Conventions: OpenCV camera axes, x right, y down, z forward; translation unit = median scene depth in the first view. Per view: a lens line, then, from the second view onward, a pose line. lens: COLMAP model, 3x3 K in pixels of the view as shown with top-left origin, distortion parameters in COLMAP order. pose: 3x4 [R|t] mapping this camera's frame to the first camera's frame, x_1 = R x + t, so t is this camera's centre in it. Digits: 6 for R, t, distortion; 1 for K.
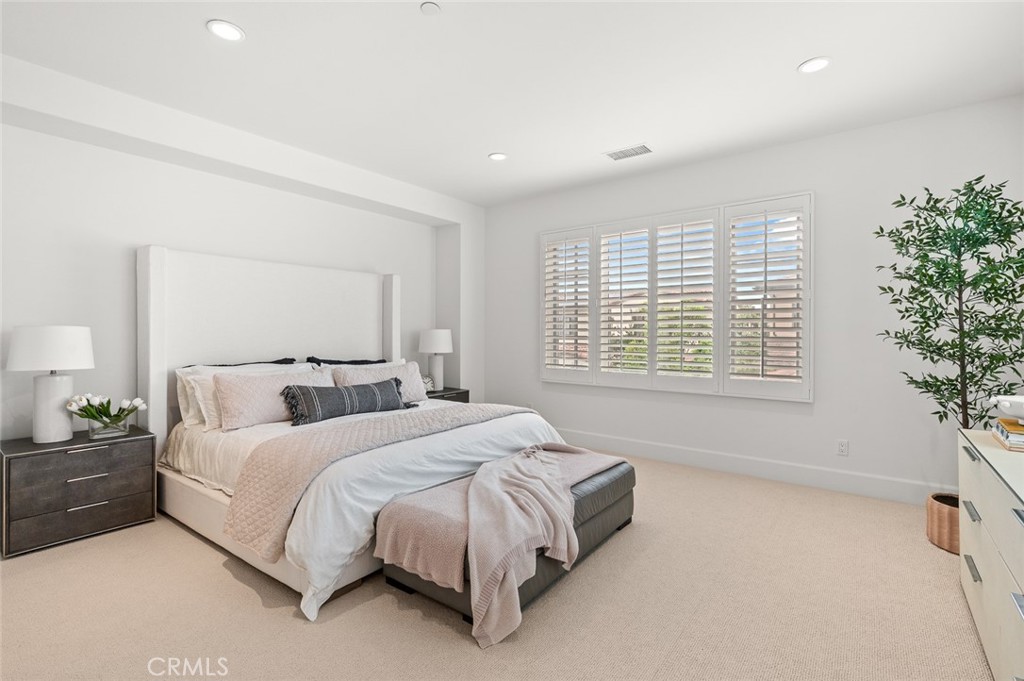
lens RADIAL K [[462.4, 0, 513.1], [0, 462.4, 336.8], [0, 0, 1]] dist [0.000295, -0.000096]
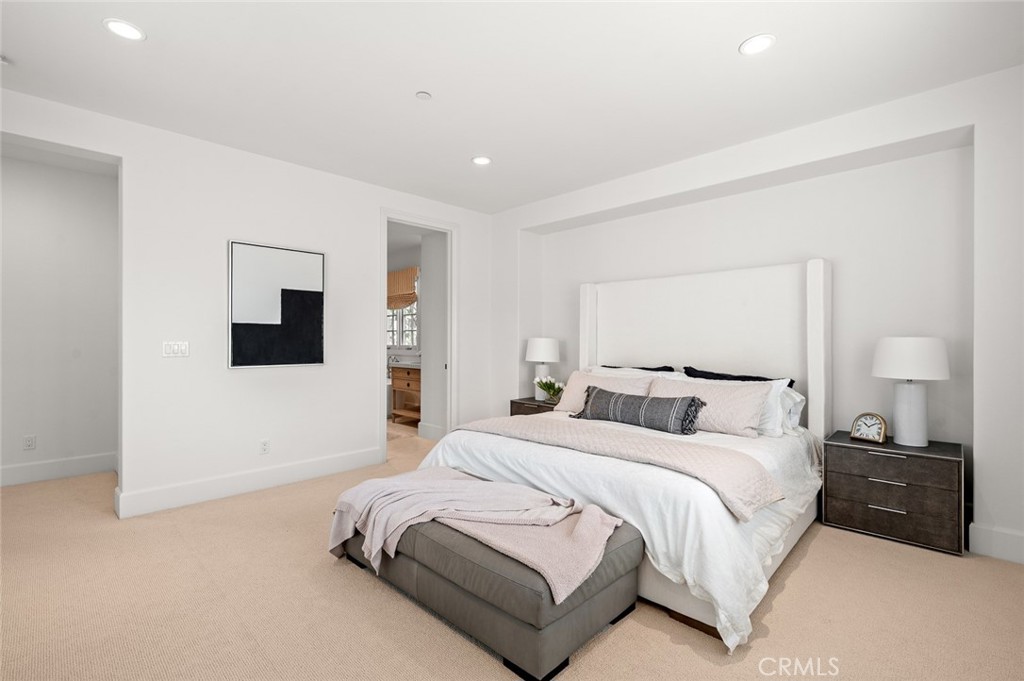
lens RADIAL K [[462.4, 0, 511.8], [0, 462.4, 339.3], [0, 0, 1]] dist [0.000295, -0.000096]
pose [[-0.123149, -0.005314, -0.992374, 0.679655], [-0.011906, 0.999922, -0.003877, -0.007412], [0.992317, 0.011338, -0.123203, 0.879507]]
